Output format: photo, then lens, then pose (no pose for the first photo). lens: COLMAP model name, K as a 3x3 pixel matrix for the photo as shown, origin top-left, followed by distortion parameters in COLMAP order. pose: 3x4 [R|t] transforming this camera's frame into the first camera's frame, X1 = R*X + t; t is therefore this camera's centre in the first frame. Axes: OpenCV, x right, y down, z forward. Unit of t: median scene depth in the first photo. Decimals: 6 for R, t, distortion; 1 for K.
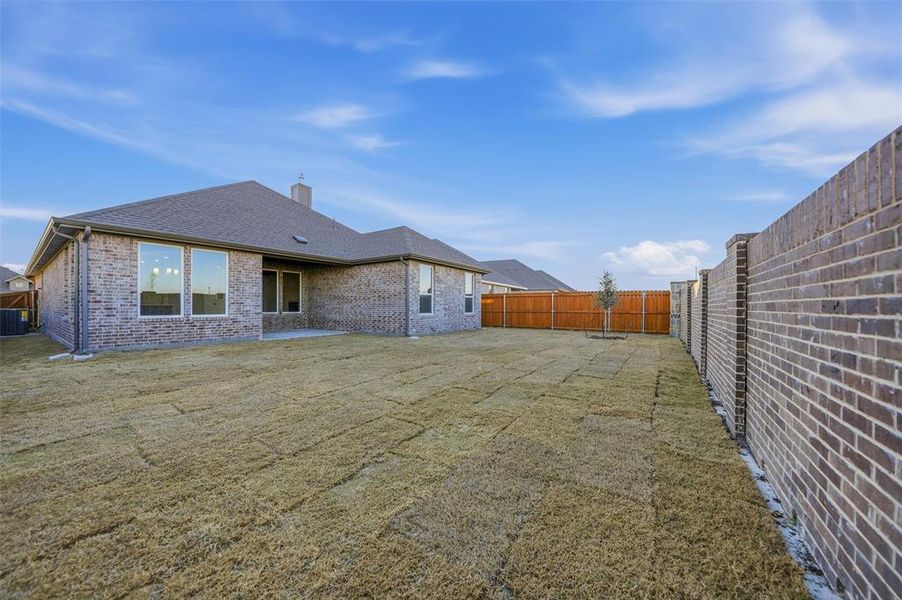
lens RADIAL K [[314.2, 0, 441.6], [0, 314.2, 303.4], [0, 0, 1]] dist [-0.015679, 0.000086]
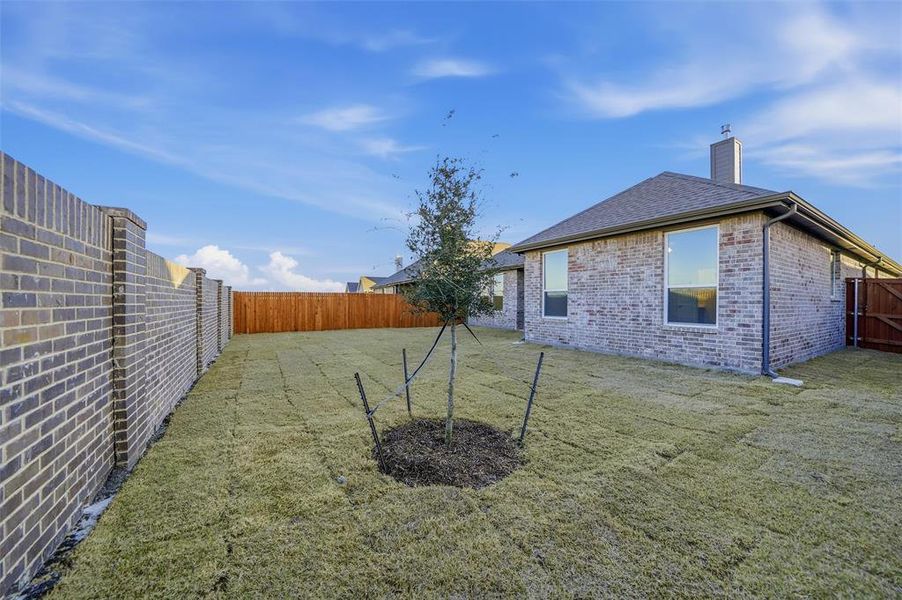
lens RADIAL K [[322.6, 0, 451.0], [0, 322.6, 300.0], [0, 0, 1]] dist [0.000454, 0.000073]
pose [[-0.378204, -0.016655, -0.925573, 0.714840], [0.001189, 0.999829, -0.018477, 0.006111], [0.925722, -0.008088, -0.378119, 1.024551]]
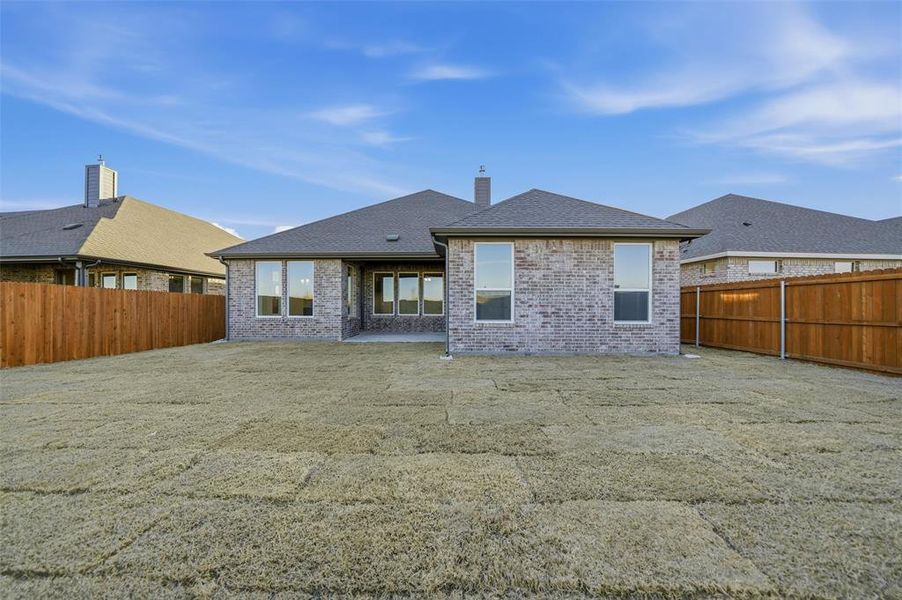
lens RADIAL K [[314.2, 0, 441.6], [0, 314.2, 303.4], [0, 0, 1]] dist [-0.015679, 0.000086]
pose [[0.571746, -0.007516, -0.820396, 0.386350], [0.010421, 0.999944, -0.001899, -0.001923], [0.820364, -0.007464, 0.571793, 0.541881]]
